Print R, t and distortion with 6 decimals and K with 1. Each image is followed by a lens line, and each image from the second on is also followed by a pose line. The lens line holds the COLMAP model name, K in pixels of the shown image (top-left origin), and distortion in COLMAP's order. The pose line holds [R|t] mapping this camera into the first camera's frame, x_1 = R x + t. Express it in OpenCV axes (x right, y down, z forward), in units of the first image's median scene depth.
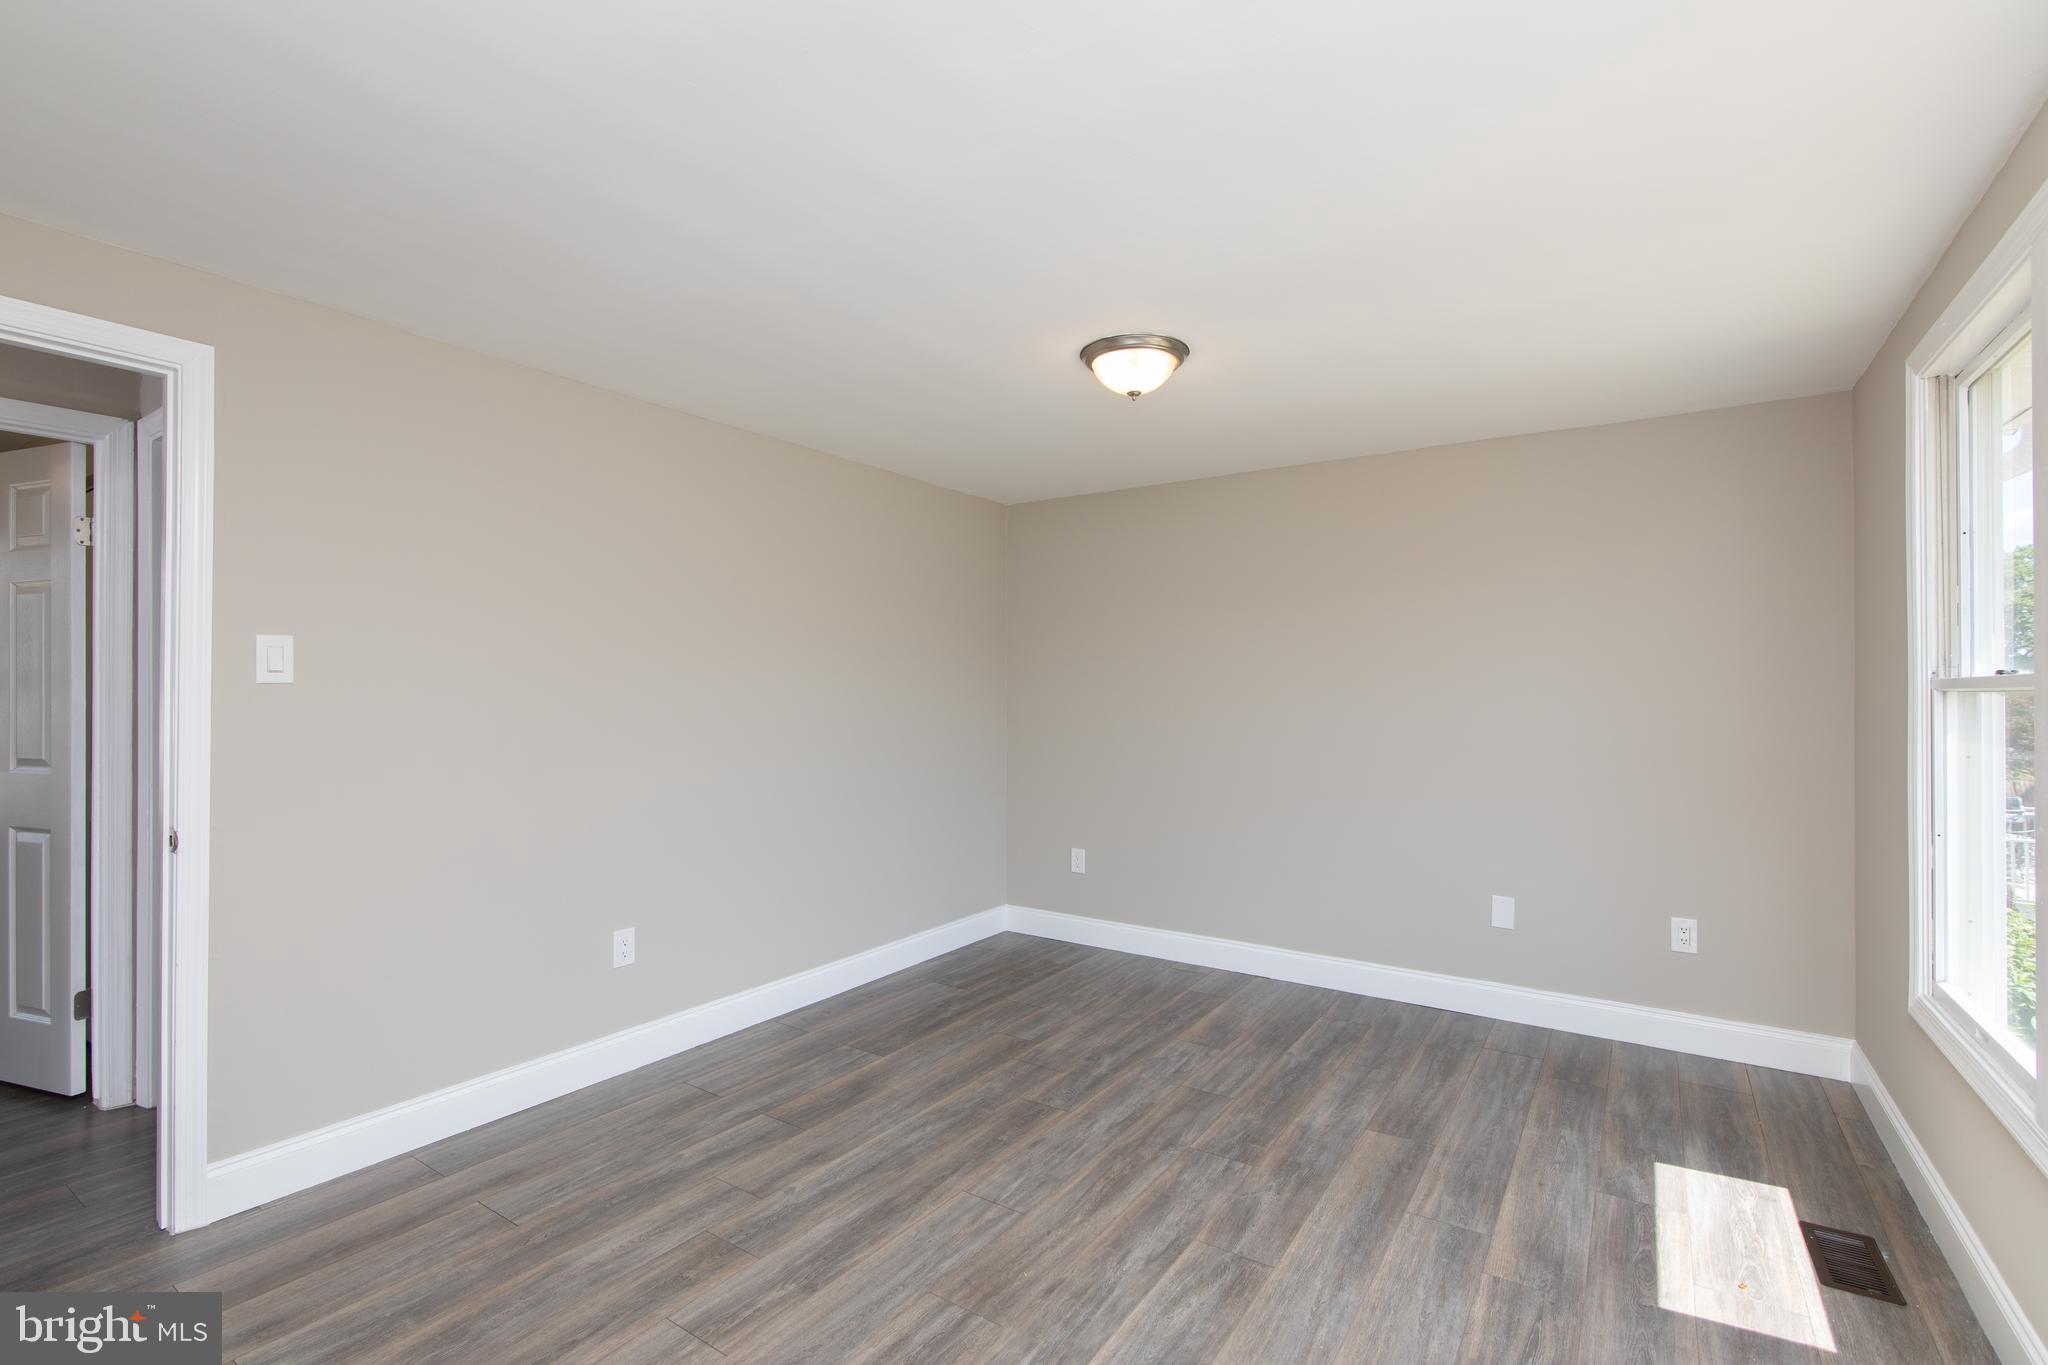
lens RADIAL K [[922.2, 0, 1028.0], [0, 922.2, 681.0], [0, 0, 1]] dist [0.000835, -0.000269]
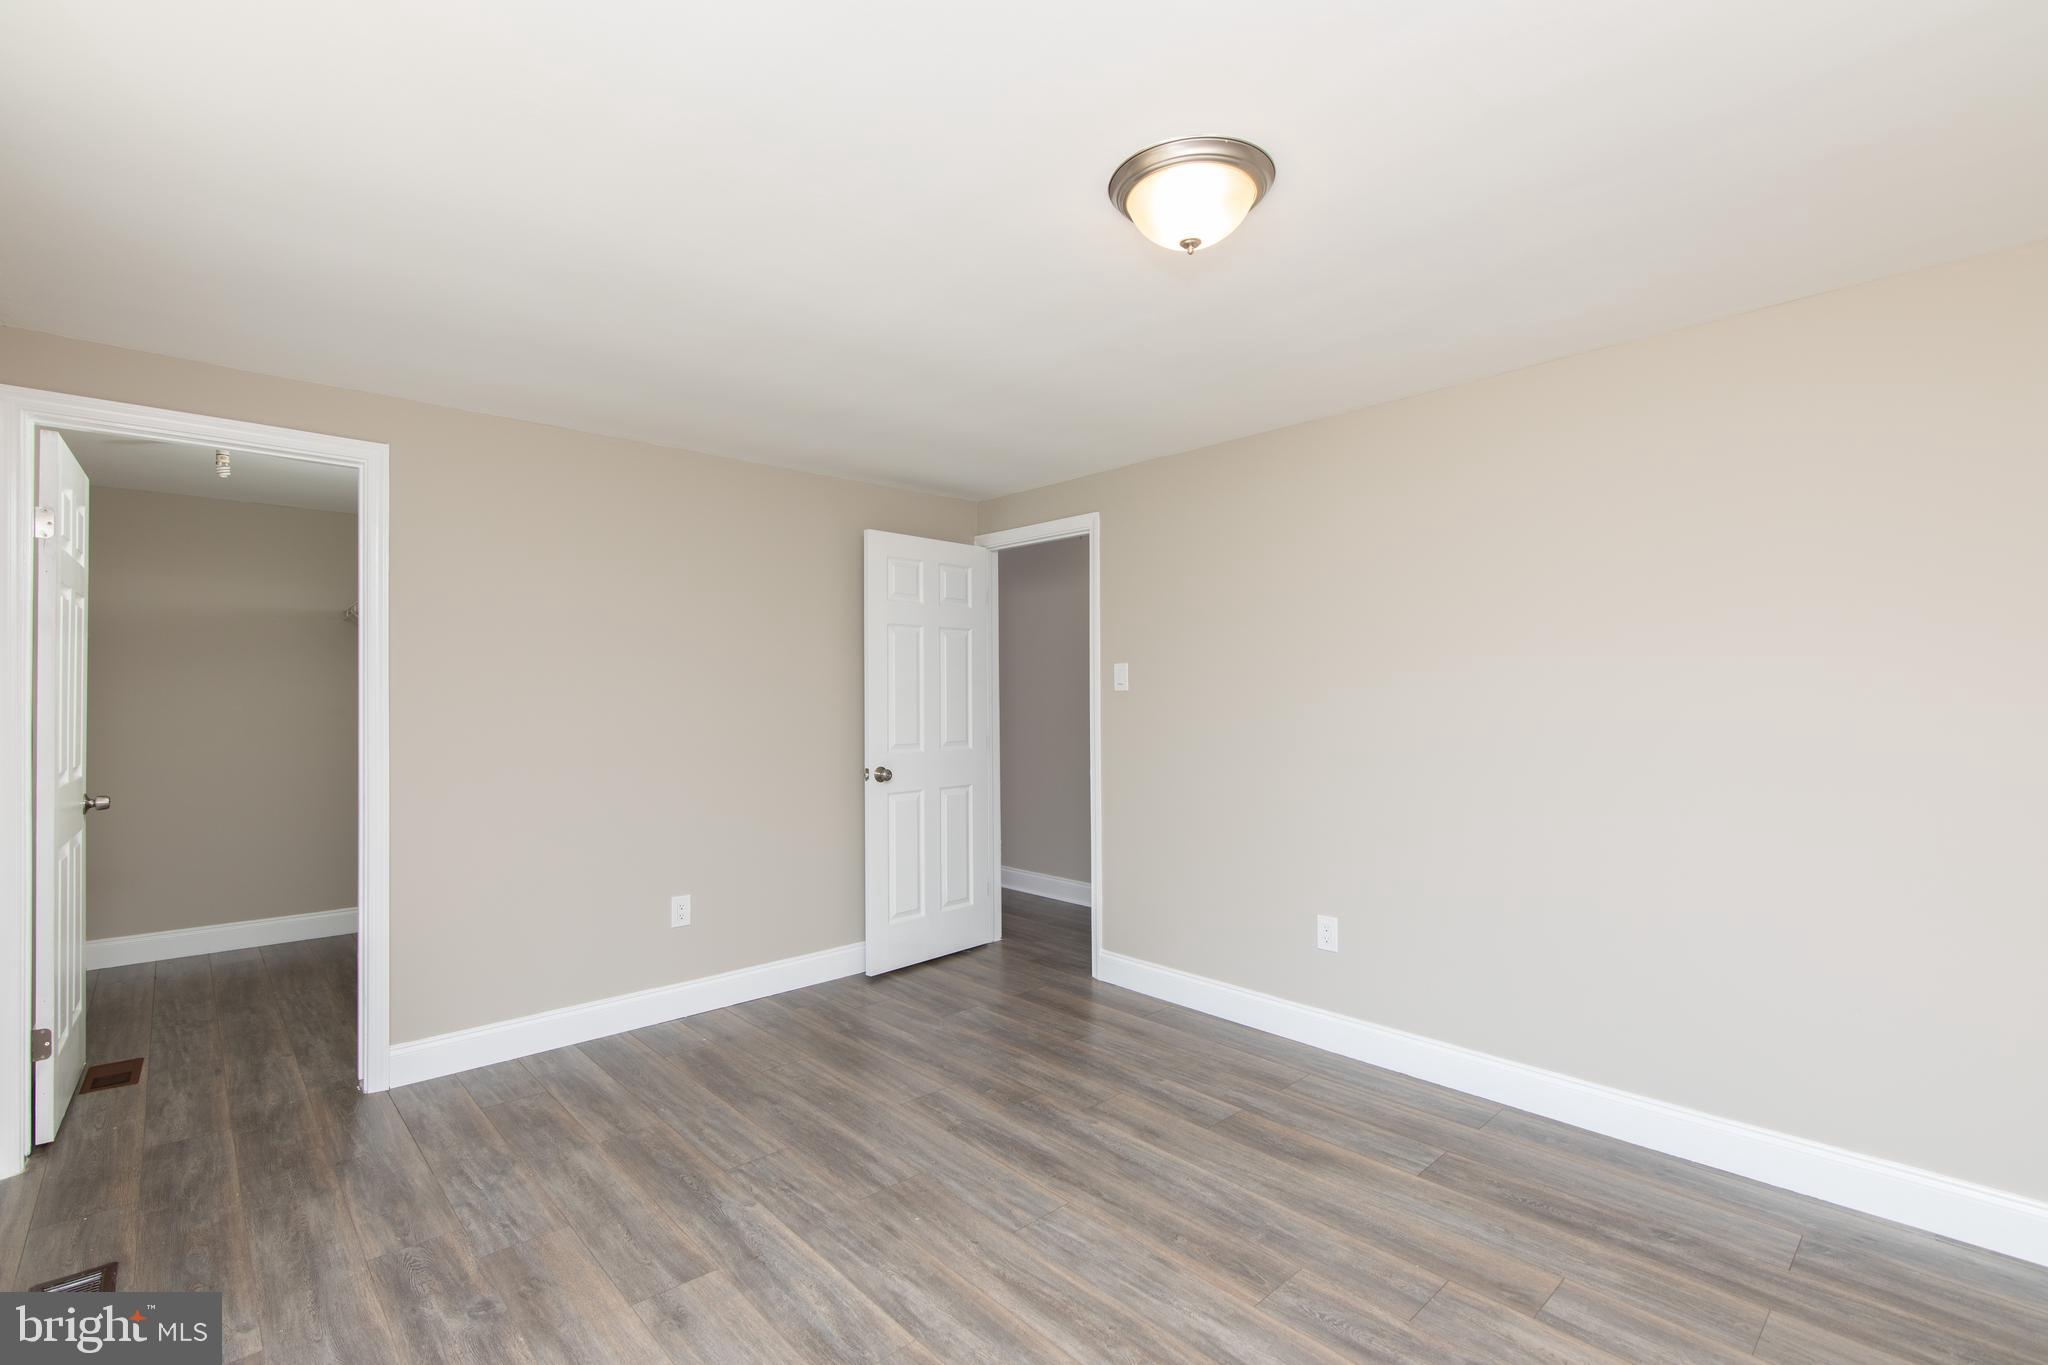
lens RADIAL K [[922.2, 0, 1014.9], [0, 922.2, 677.7], [0, 0, 1]] dist [0.000835, -0.000269]
pose [[-0.234797, -0.020439, -0.971829, 0.774349], [0.016585, 0.999549, -0.025029, 0.014938], [0.971903, -0.021995, -0.234353, 1.011069]]
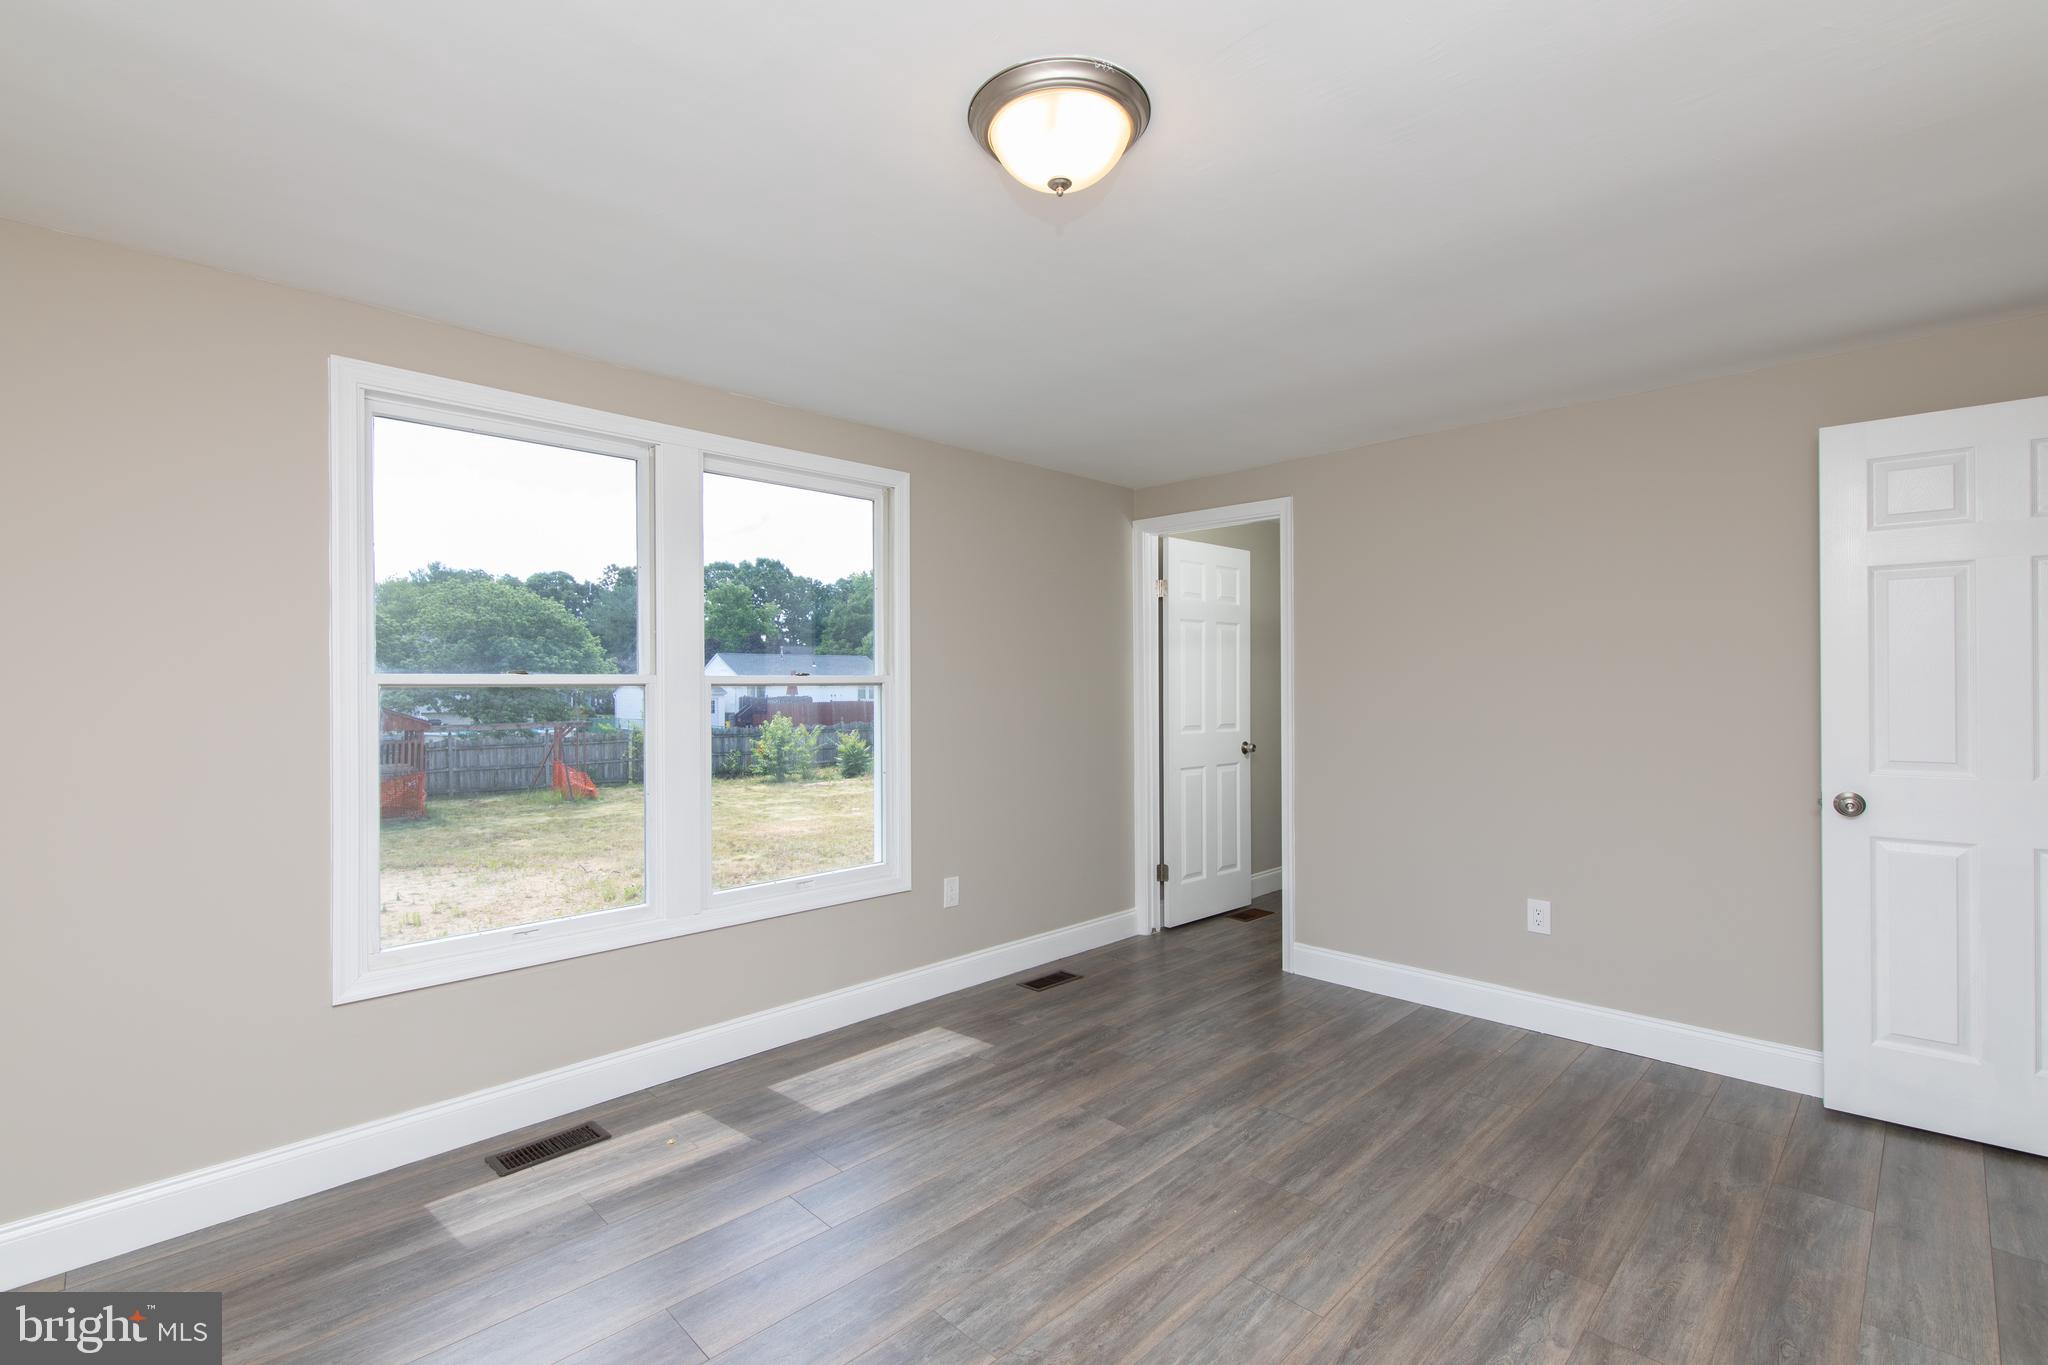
lens RADIAL K [[922.2, 0, 1023.6], [0, 922.2, 682.7], [0, 0, 1]] dist [0.000835, -0.000269]
pose [[-0.981169, 0.000733, 0.193149, 0.023320], [-0.002308, 0.999877, -0.015521, 0.020071], [-0.193136, -0.015675, -0.981047, 1.559533]]
